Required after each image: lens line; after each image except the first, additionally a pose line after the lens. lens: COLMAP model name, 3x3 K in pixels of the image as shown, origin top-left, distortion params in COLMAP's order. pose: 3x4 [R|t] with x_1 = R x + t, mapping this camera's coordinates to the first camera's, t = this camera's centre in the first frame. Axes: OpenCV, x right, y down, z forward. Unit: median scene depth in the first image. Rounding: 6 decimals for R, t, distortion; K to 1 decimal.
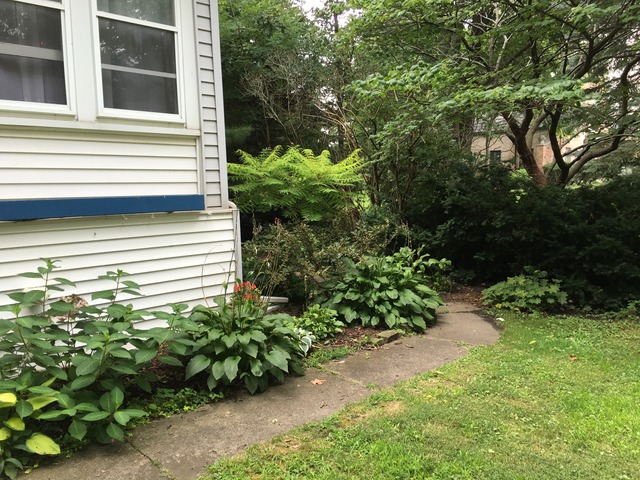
lens RADIAL K [[551.3, 0, 320.0], [0, 551.3, 240.0], [0, 0, 1]] dist [0.065199, -0.072076]
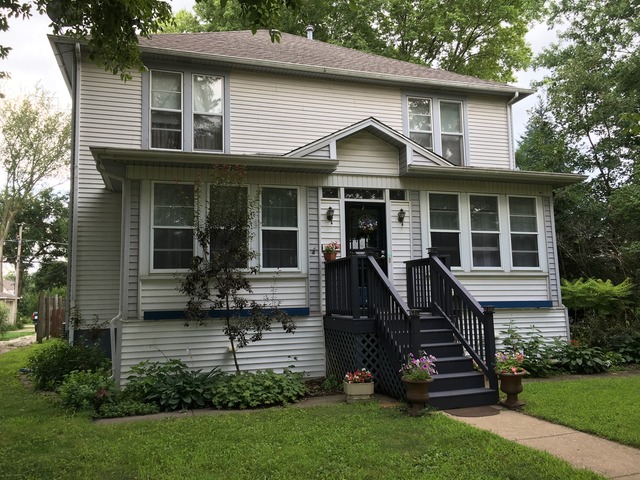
lens RADIAL K [[551.3, 0, 320.0], [0, 551.3, 240.0], [0, 0, 1]] dist [0.065199, -0.072076]
pose [[0.901188, -0.053837, -0.430071, -0.076475], [-0.039275, 0.978030, -0.204730, 0.204831], [0.431645, 0.201391, 0.879275, -1.678811]]
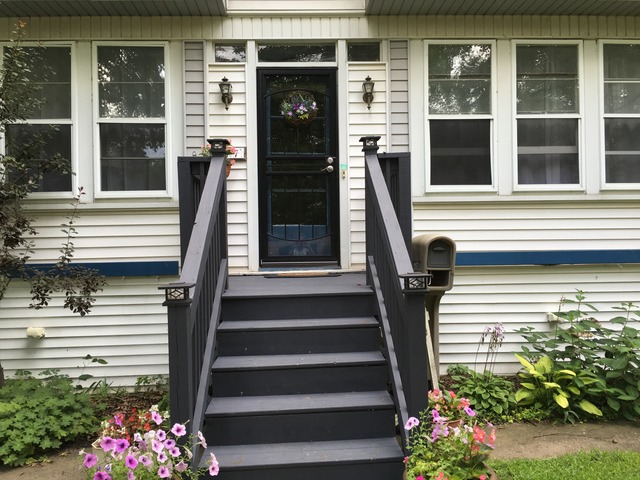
lens RADIAL K [[551.3, 0, 320.0], [0, 551.3, 240.0], [0, 0, 1]] dist [0.065199, -0.072076]
pose [[0.758404, 0.003752, -0.651774, -0.034090], [-0.066501, 0.995210, -0.071651, 0.038899], [0.648383, 0.097684, 0.755021, -0.435836]]
